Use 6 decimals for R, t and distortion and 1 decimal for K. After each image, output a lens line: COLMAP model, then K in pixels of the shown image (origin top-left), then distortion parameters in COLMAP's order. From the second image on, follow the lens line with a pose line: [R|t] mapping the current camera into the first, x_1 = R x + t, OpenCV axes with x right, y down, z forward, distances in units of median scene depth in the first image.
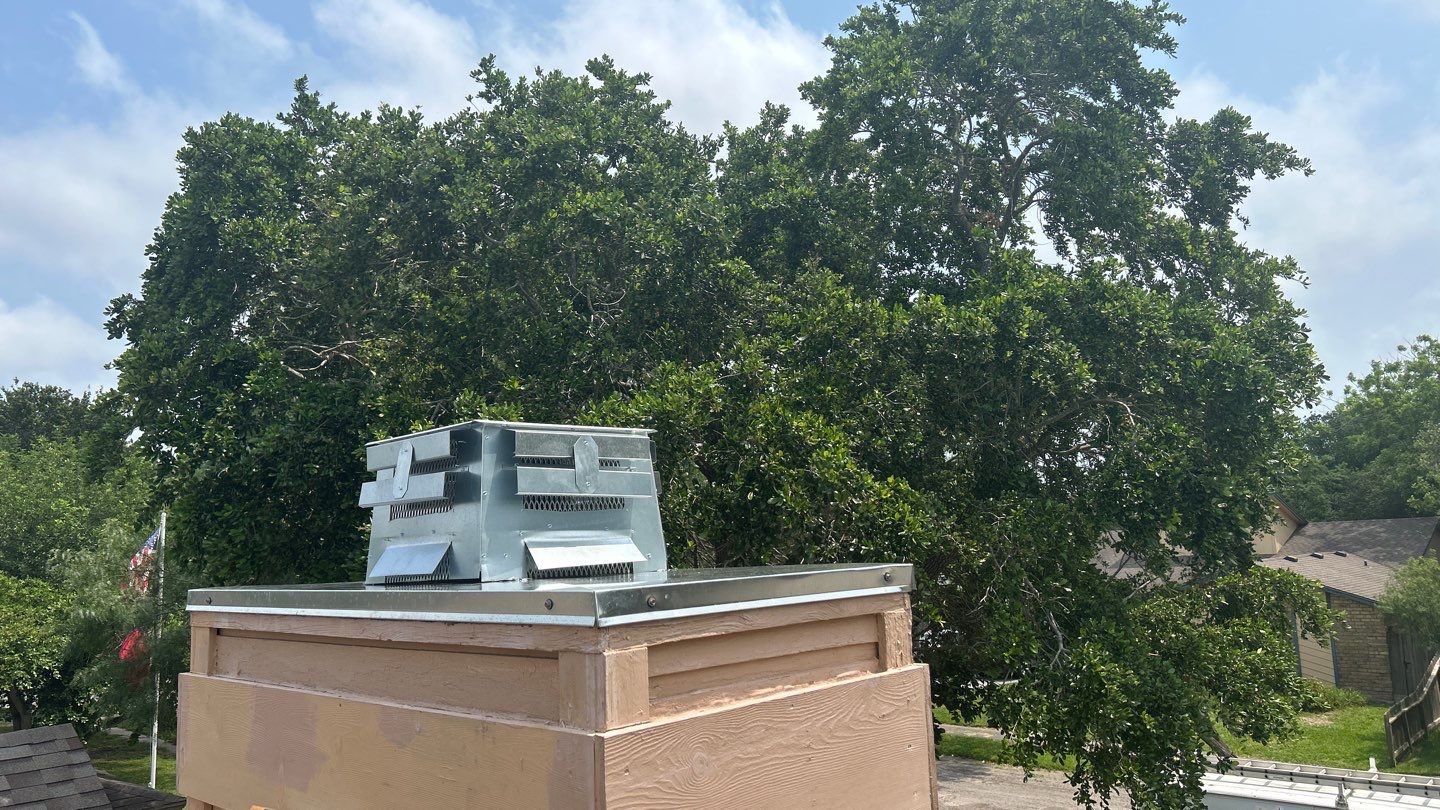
lens RADIAL K [[1053.5, 0, 700.0], [0, 1053.5, 409.9], [0, 0, 1]] dist [0.002308, -0.003452]
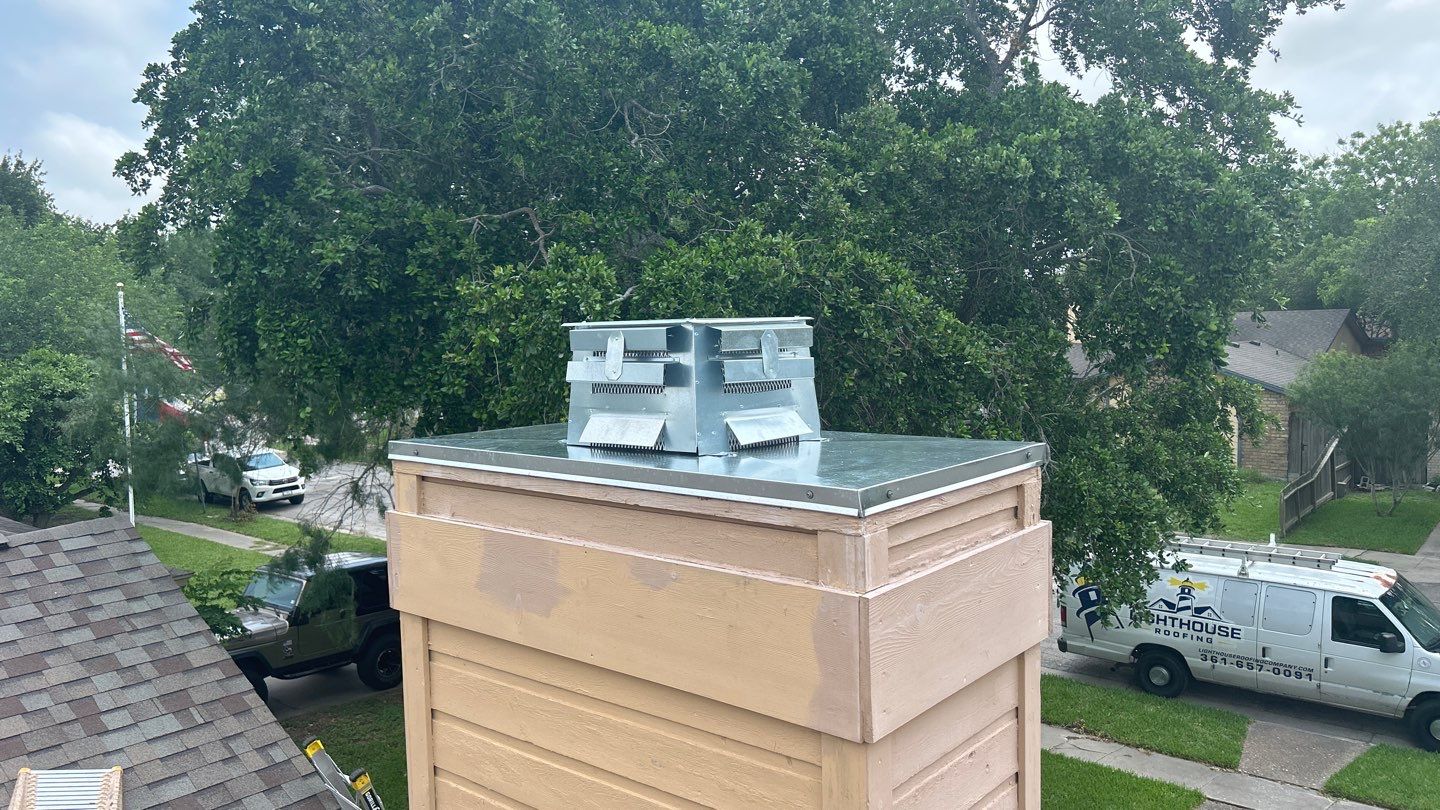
lens RADIAL K [[1080.6, 0, 704.4], [0, 1080.6, 399.3], [0, 0, 1]] dist [0.016518, -0.006187]
pose [[0.995750, 0.012456, 0.091247, -0.293005], [-0.031837, 0.976280, 0.214158, -0.154019], [-0.086415, -0.216153, 0.972528, -0.181506]]
